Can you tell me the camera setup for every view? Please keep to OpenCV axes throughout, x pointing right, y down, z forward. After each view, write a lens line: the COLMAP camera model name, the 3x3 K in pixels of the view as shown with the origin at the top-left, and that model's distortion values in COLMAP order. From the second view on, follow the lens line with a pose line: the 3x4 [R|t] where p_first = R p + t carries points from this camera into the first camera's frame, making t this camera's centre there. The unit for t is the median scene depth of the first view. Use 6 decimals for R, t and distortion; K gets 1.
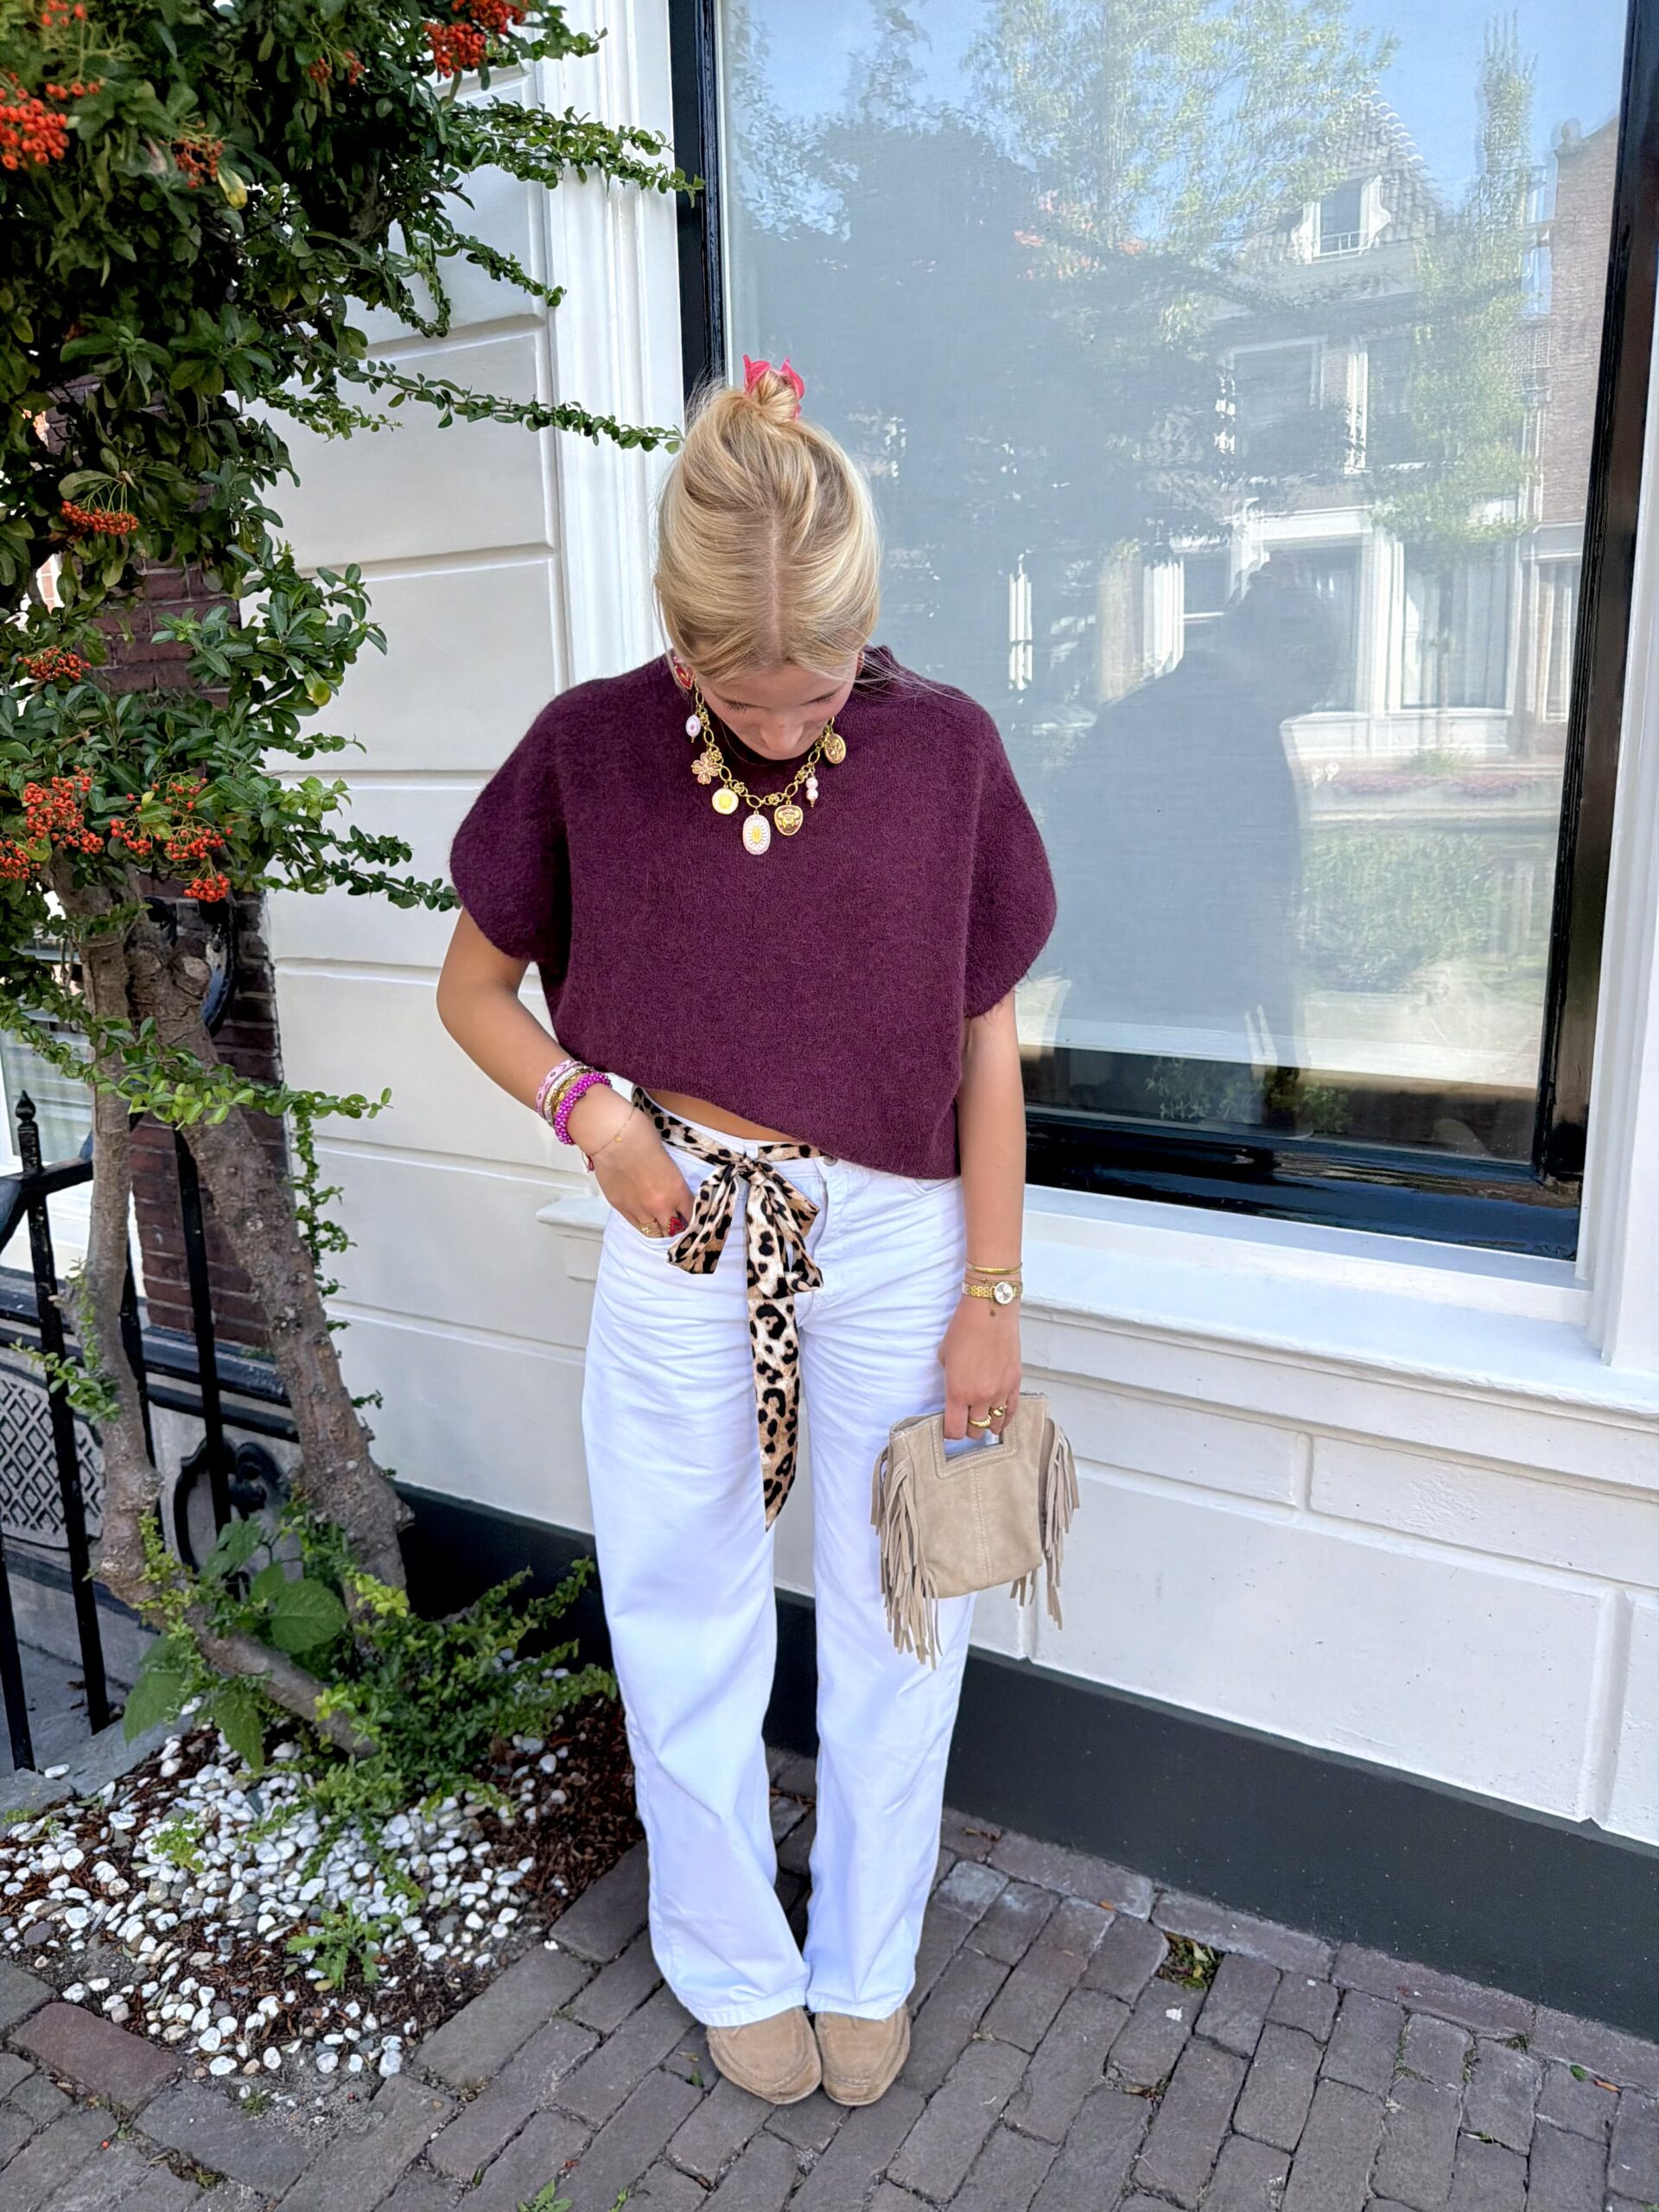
lens RADIAL K [[1552.4, 0, 824.7], [0, 1552.4, 1099.6], [0, 0, 1]] dist [-0.003366, -0.007995]
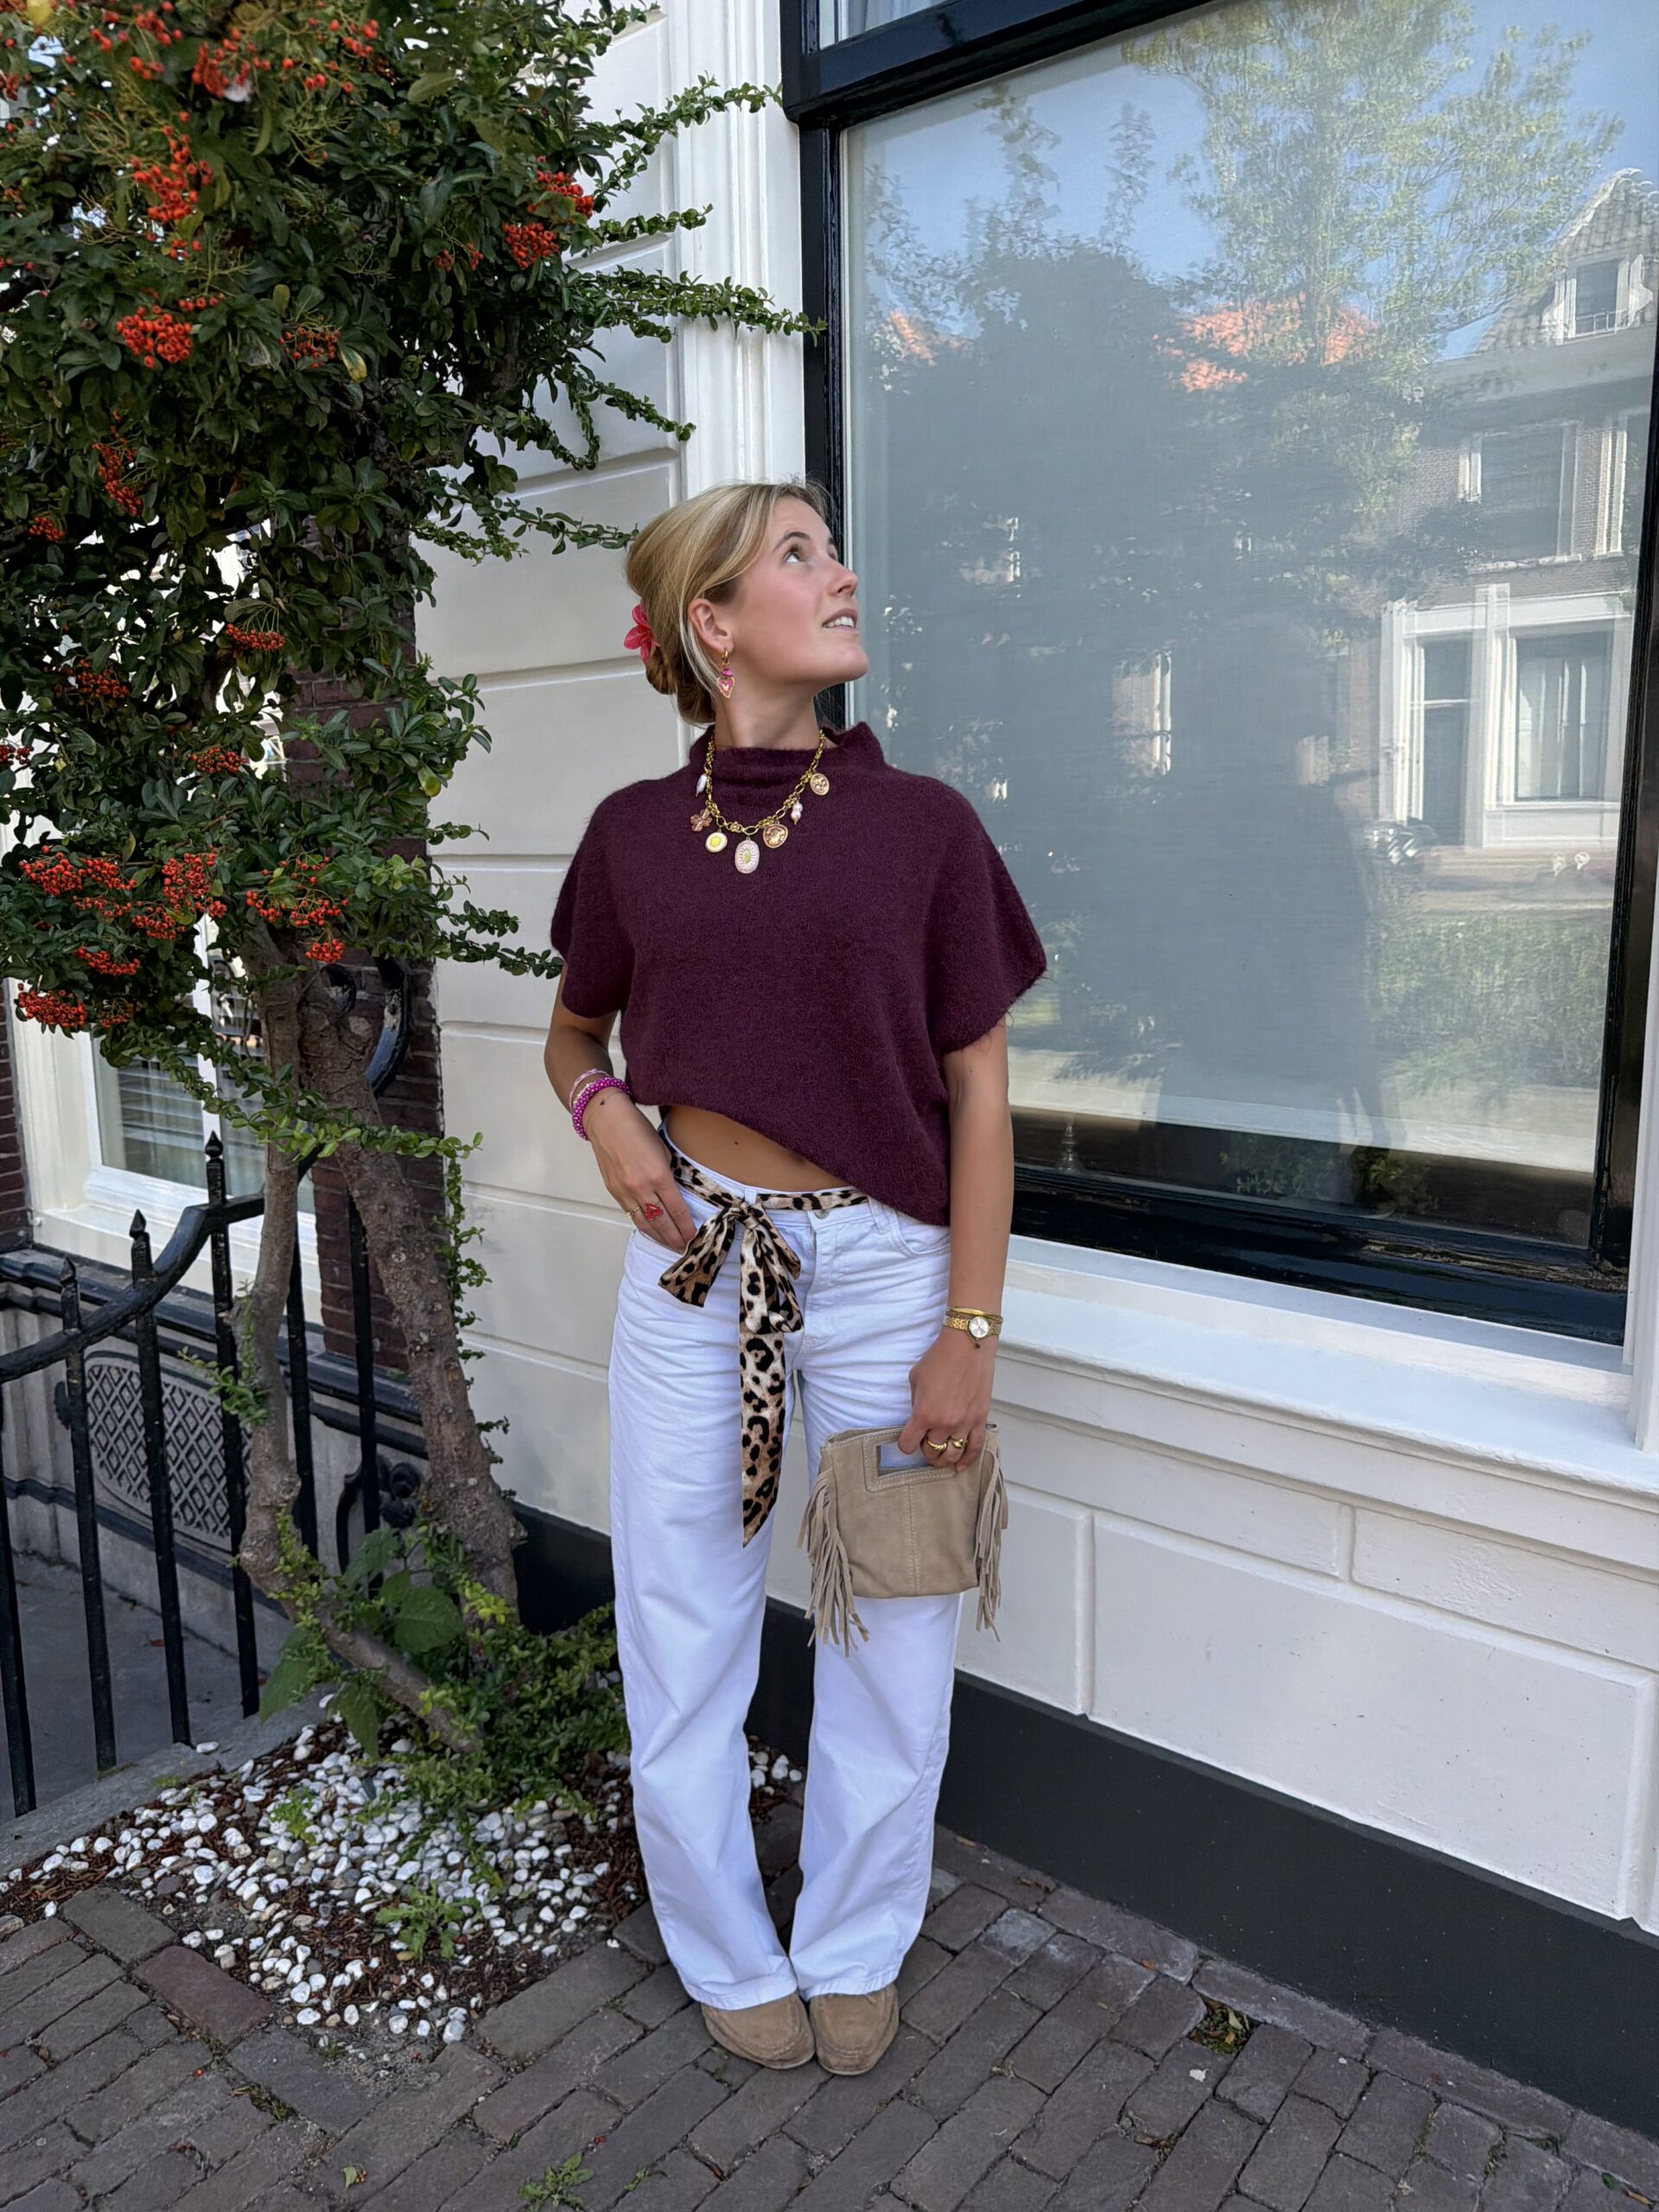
lens RADIAL K [[1552.0, 0, 829.5], [0, 1552.0, 1106.0], [0, 0, 1]] dist [-0.006150, -0.003869]
pose [[0.988784, 0.030125, -0.146280, 0.106699], [-0.037329, 0.998209, -0.046756, 0.013780], [0.144610, 0.051692, 0.988138, -0.060737]]
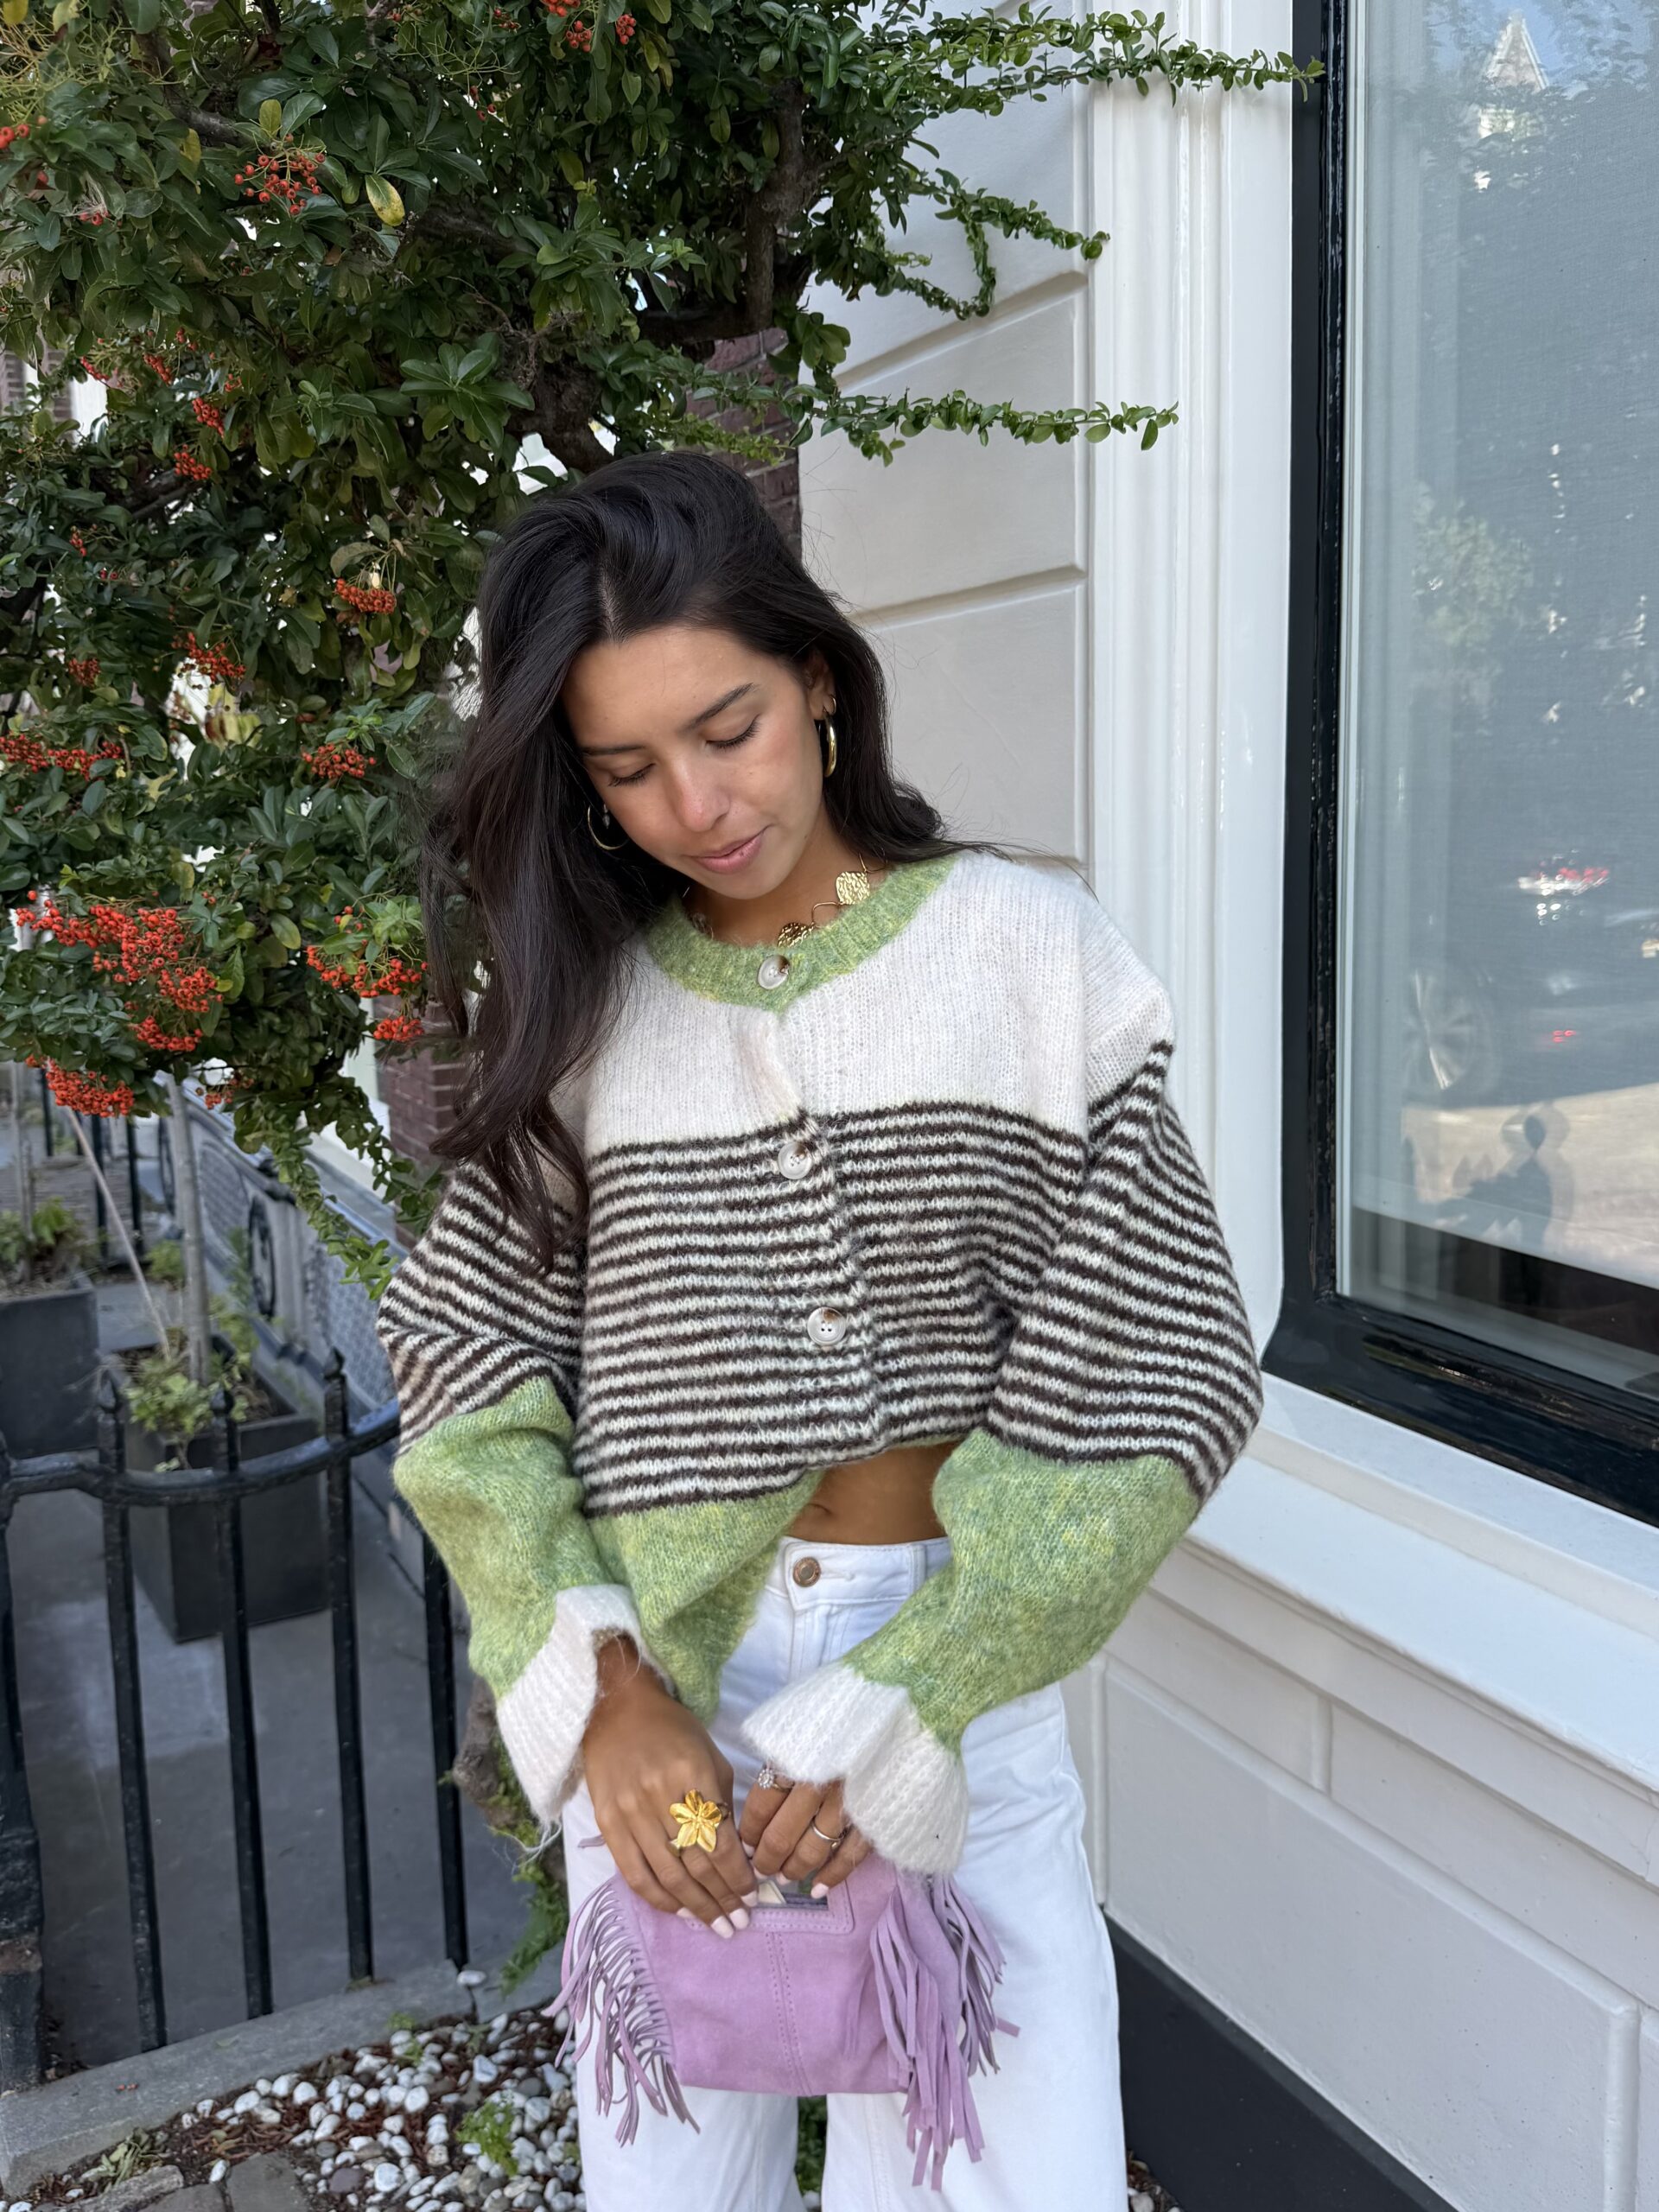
lens RADIAL K [[1856.0, 0, 890.6], [0, 1856.0, 1039.8], [0, 0, 1]] dist [-0.008858, -0.013102]
pose [[0.853992, 0.071140, -0.515399, 0.238715], [-0.107024, 0.993443, -0.040210, -0.086943], [0.509159, 0.089499, 0.856006, 0.211623]]
